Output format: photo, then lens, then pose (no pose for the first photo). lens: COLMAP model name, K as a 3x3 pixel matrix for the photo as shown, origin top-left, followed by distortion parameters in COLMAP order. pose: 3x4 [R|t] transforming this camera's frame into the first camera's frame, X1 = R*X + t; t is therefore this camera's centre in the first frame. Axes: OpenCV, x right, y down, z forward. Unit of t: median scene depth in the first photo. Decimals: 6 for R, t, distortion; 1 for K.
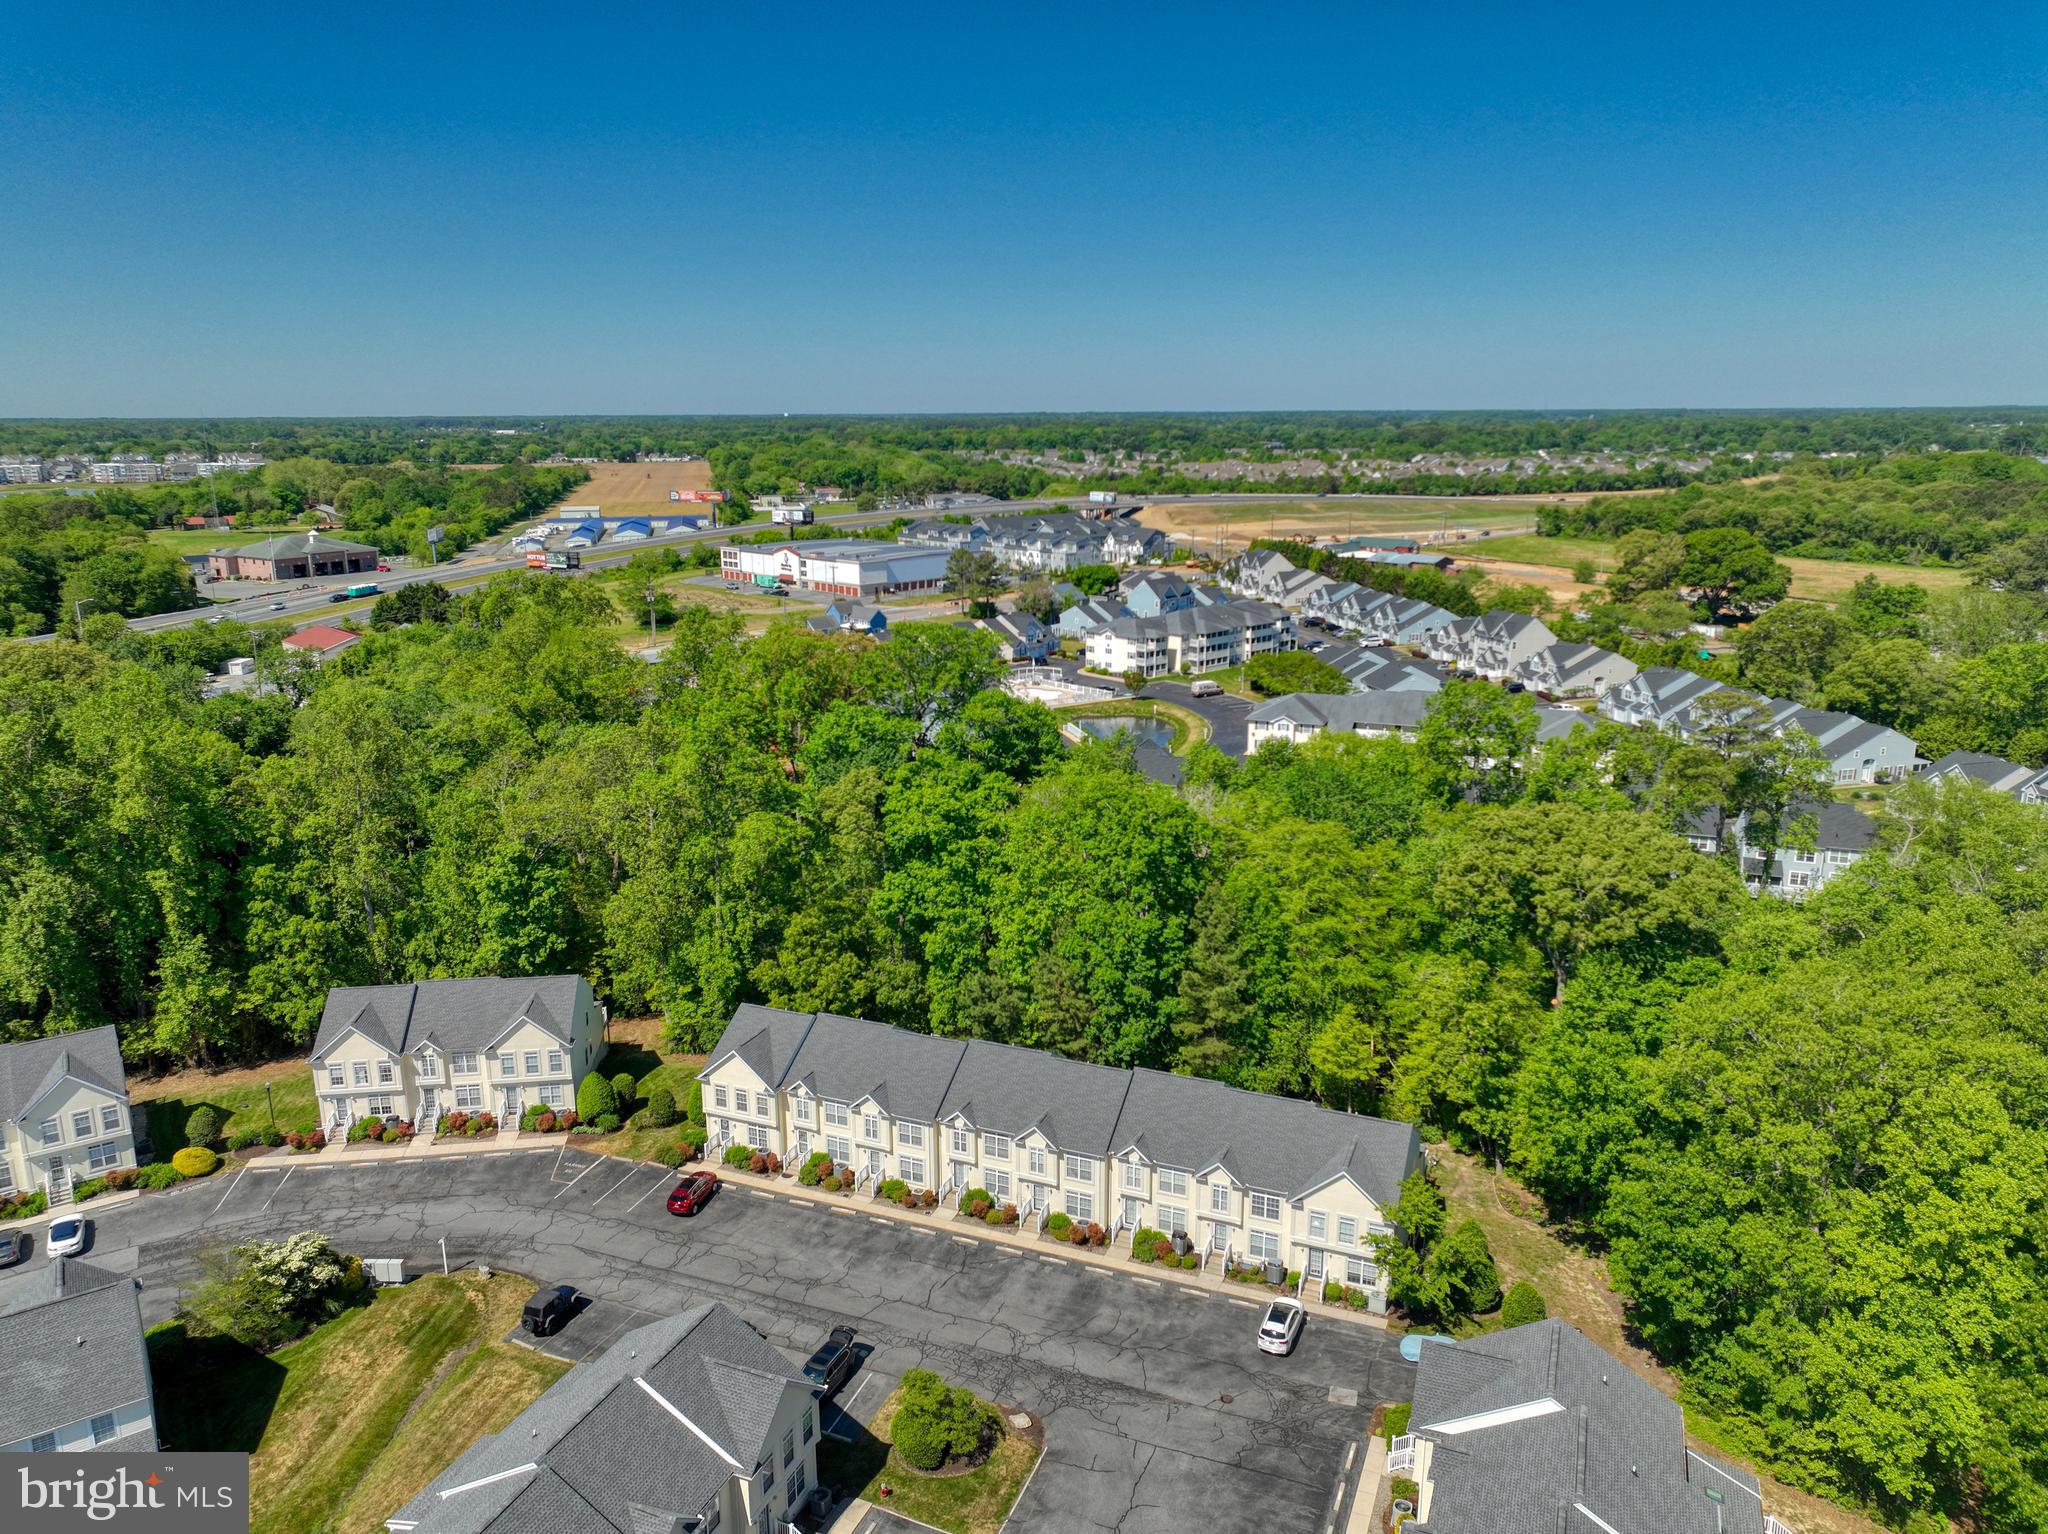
lens RADIAL K [[1439.8, 0, 1024.1], [0, 1439.8, 761.7], [0, 0, 1]] dist [-0.000878, 0.014414]
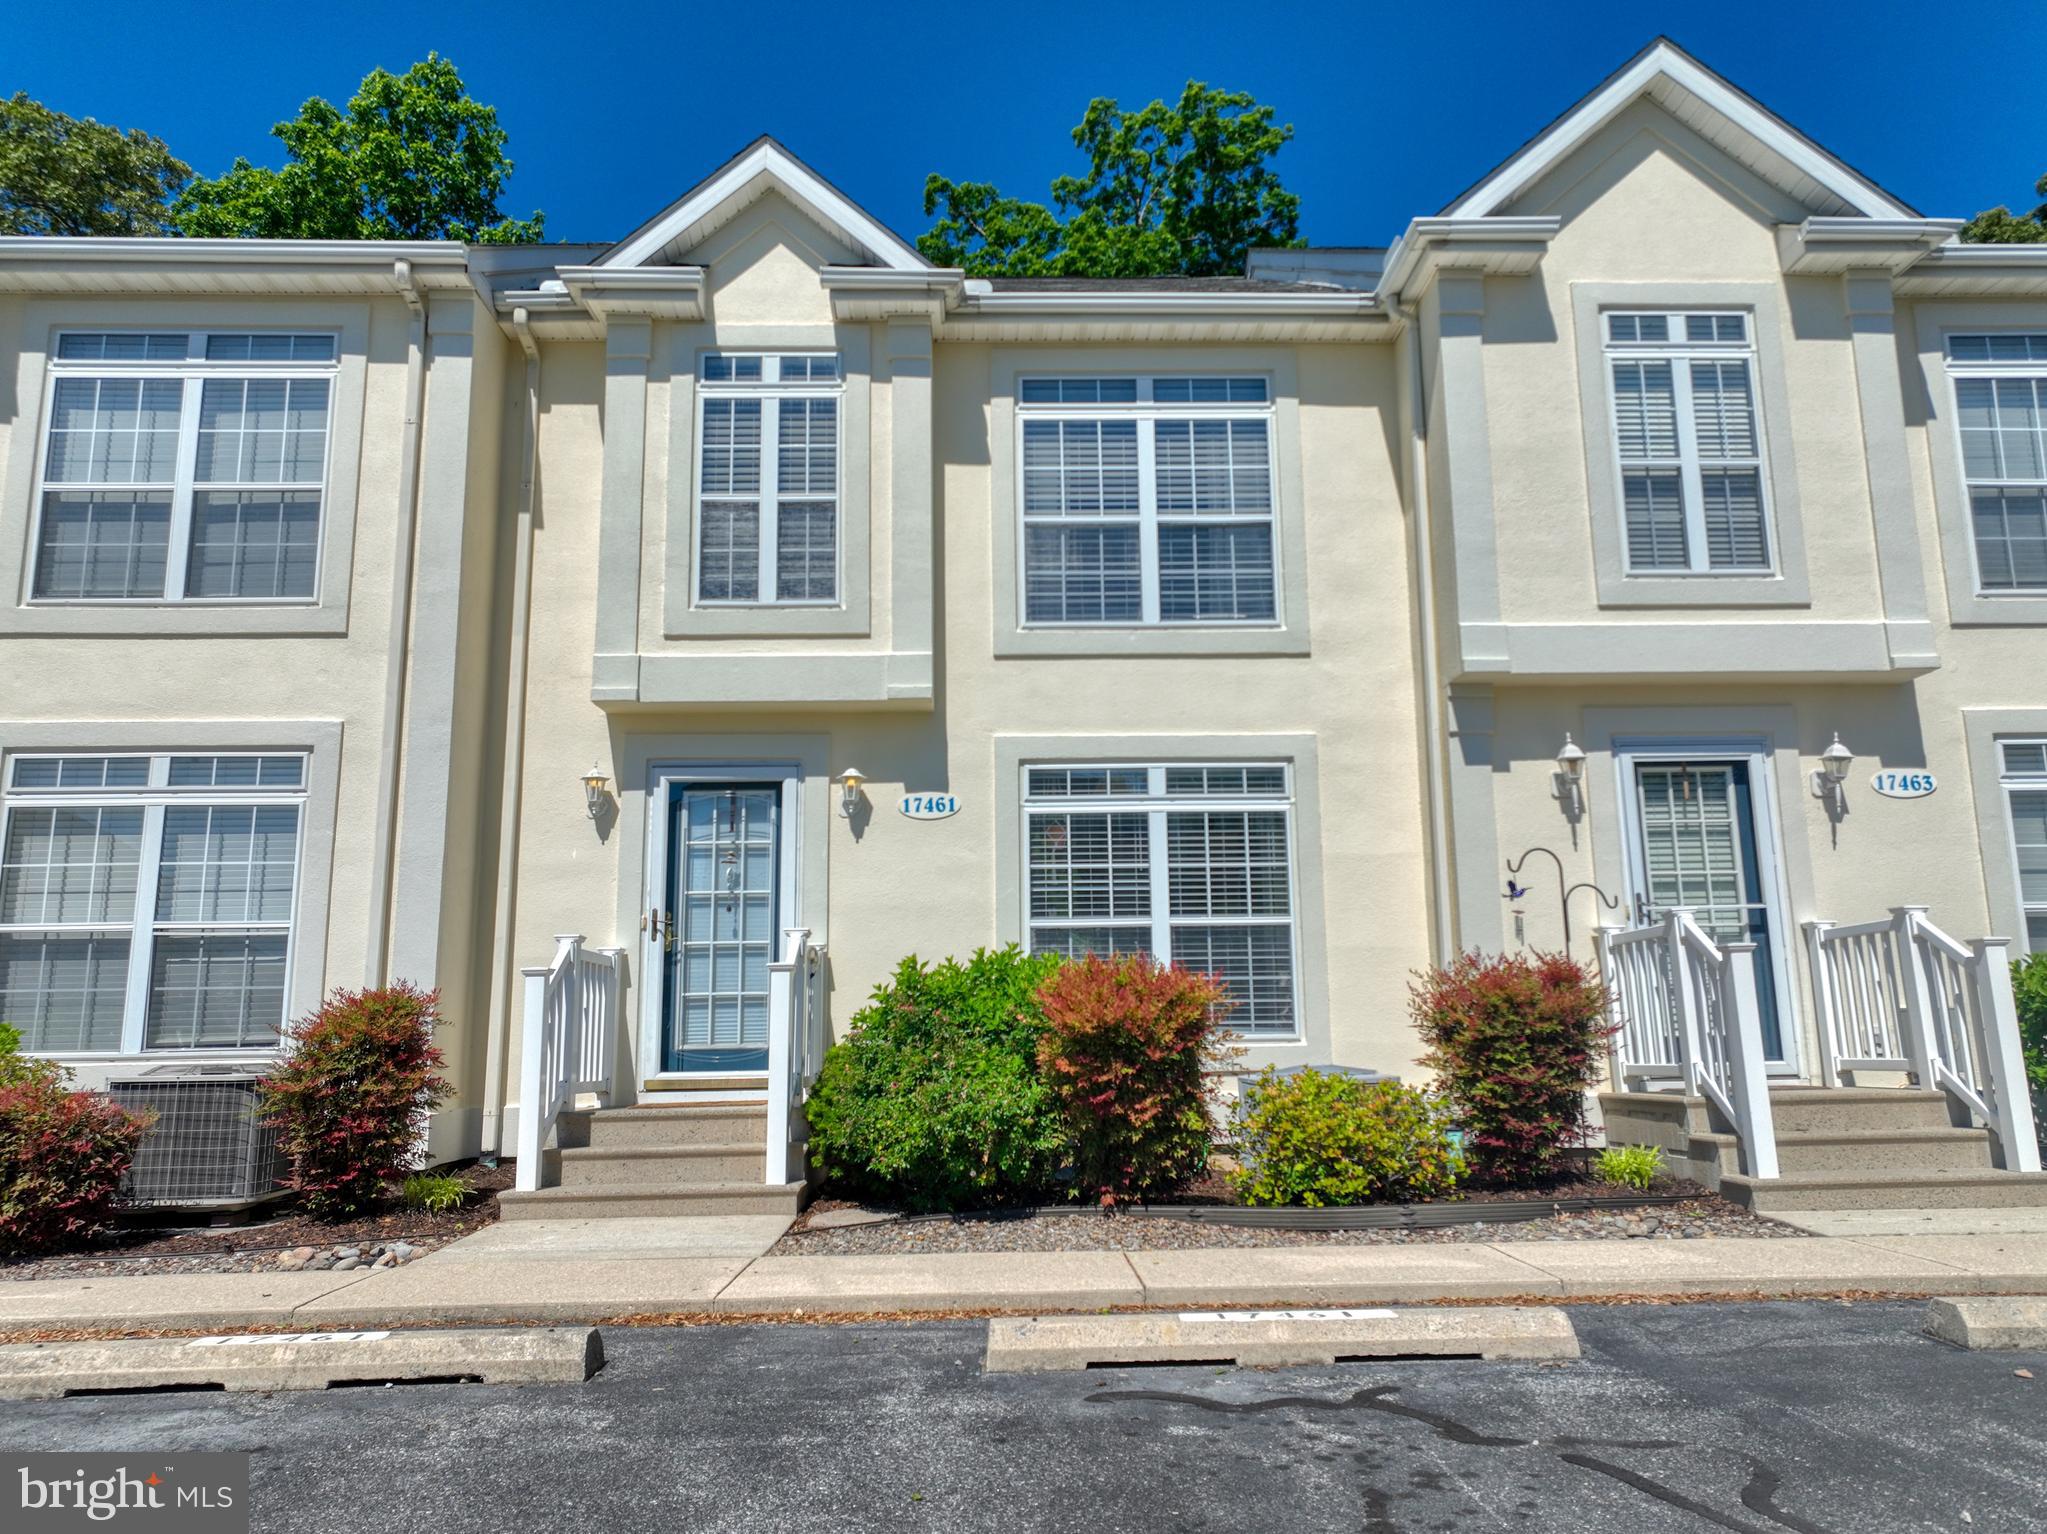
lens RADIAL K [[1439.1, 0, 1025.5], [0, 1439.1, 764.3], [0, 0, 1]] dist [-0.000878, 0.014414]
pose [[0.911055, 0.070438, 0.406222, -0.062153], [0.102755, 0.915412, -0.389182, 0.298223], [-0.399274, 0.396308, 0.826753, 0.856126]]
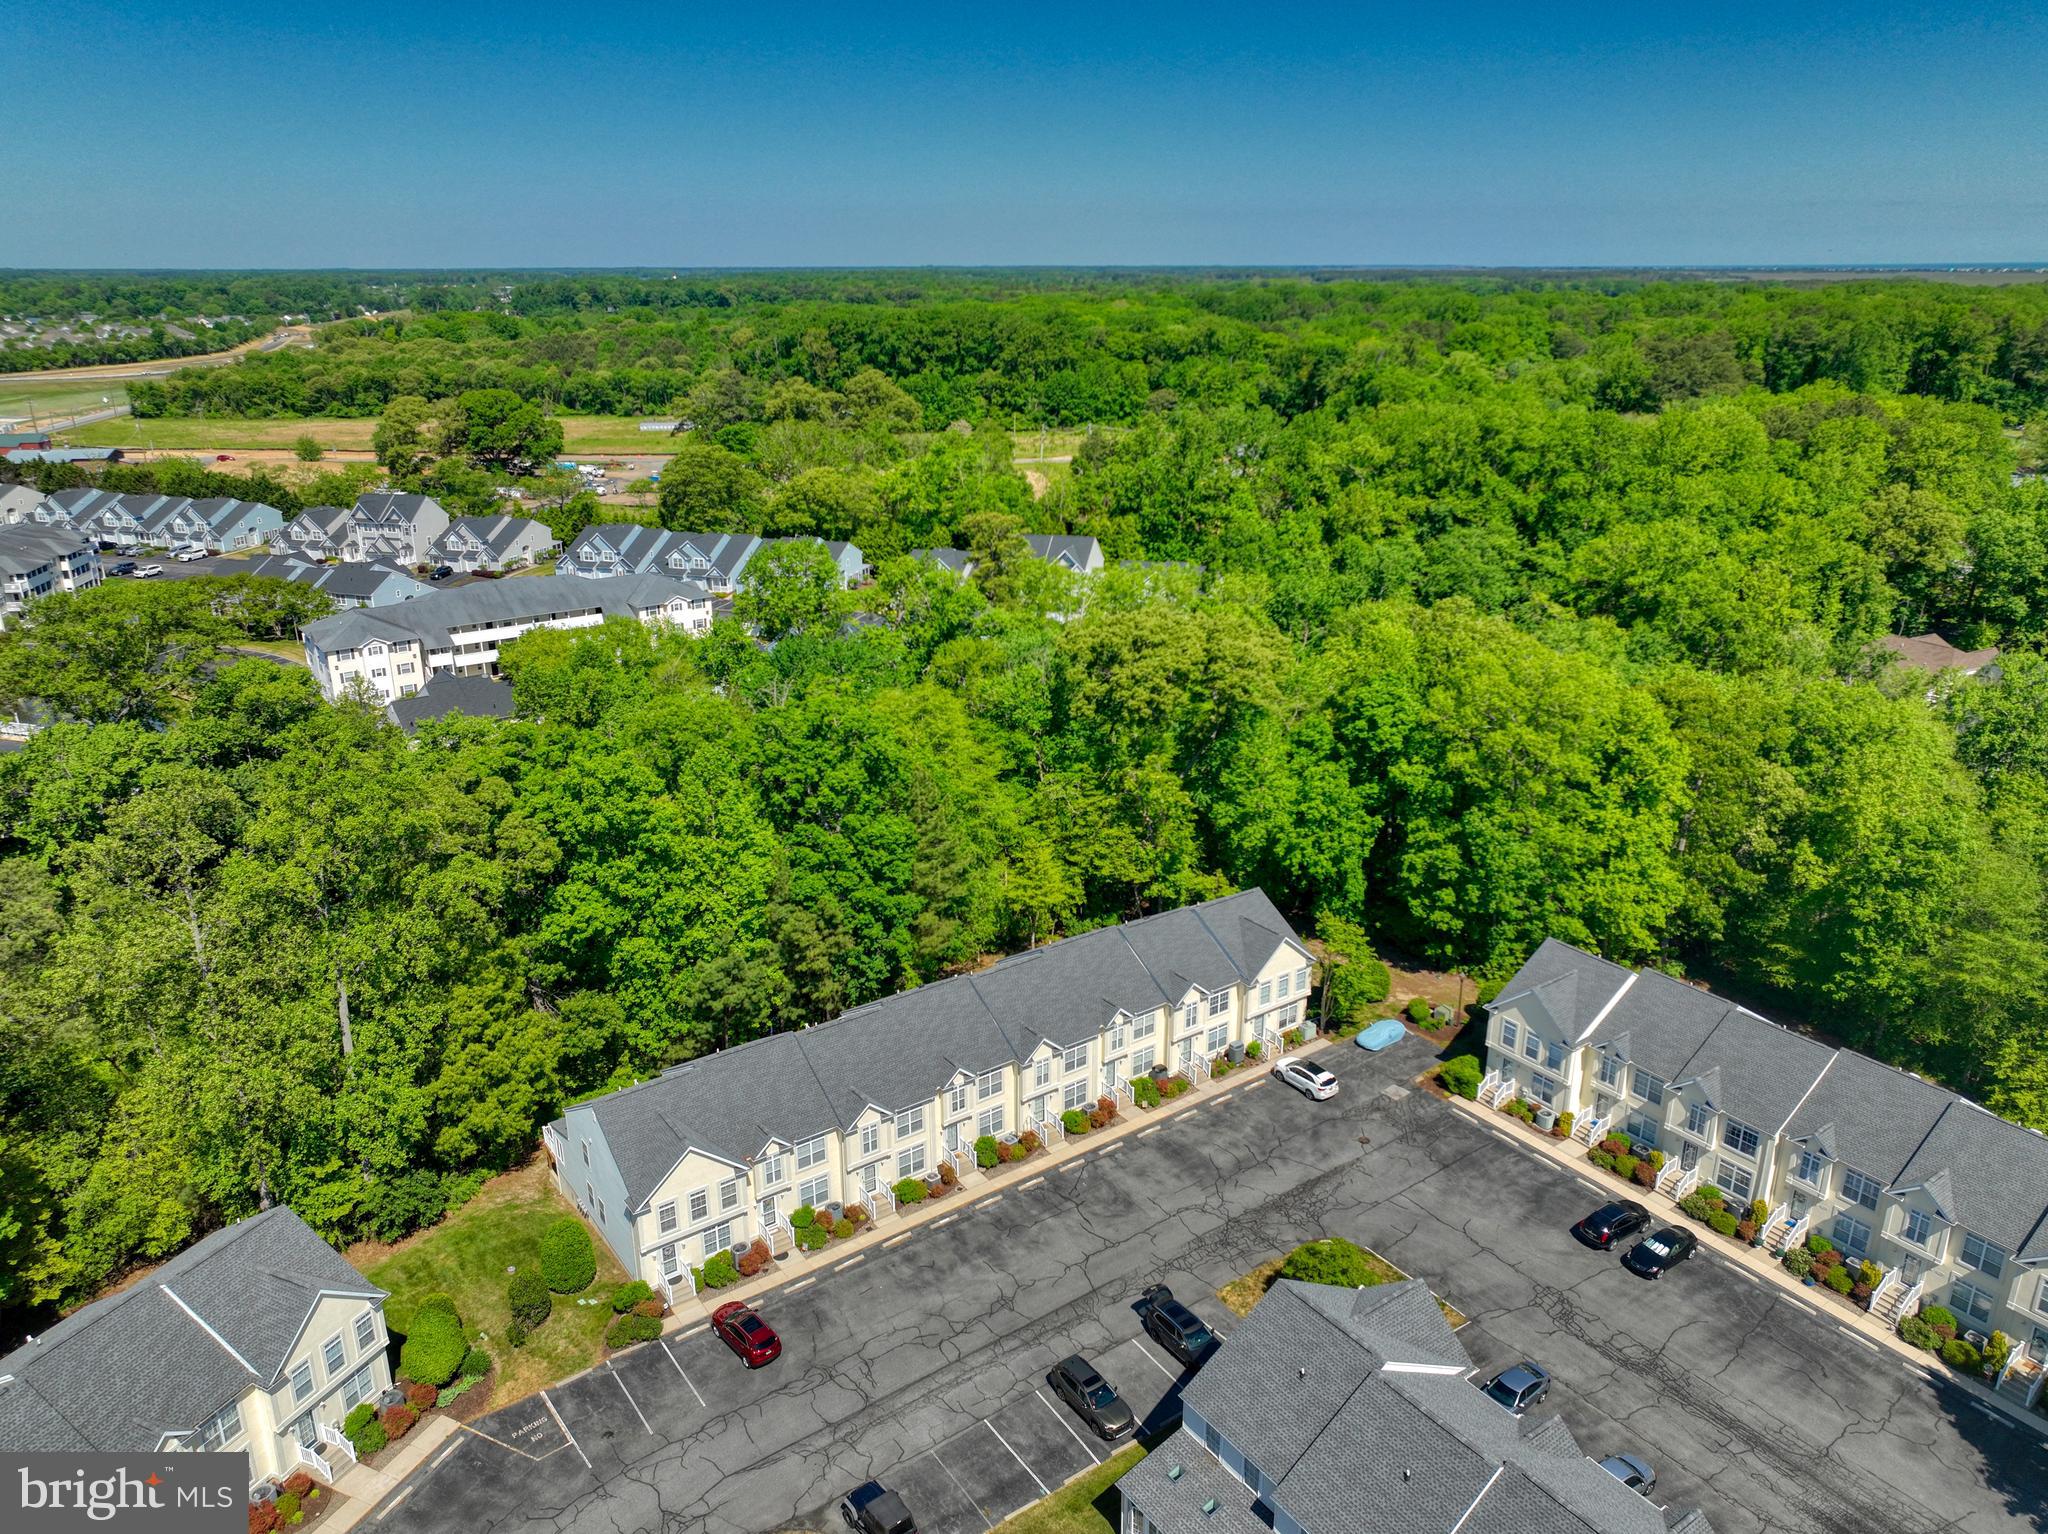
lens RADIAL K [[1439.8, 0, 1030.0], [0, 1439.8, 766.8], [0, 0, 1]] dist [-0.000878, 0.014414]
pose [[0.527757, -0.276483, 0.803137, -0.636087], [0.202128, 0.959258, 0.197406, -0.095949], [-0.824995, 0.058155, 0.562140, 0.416408]]
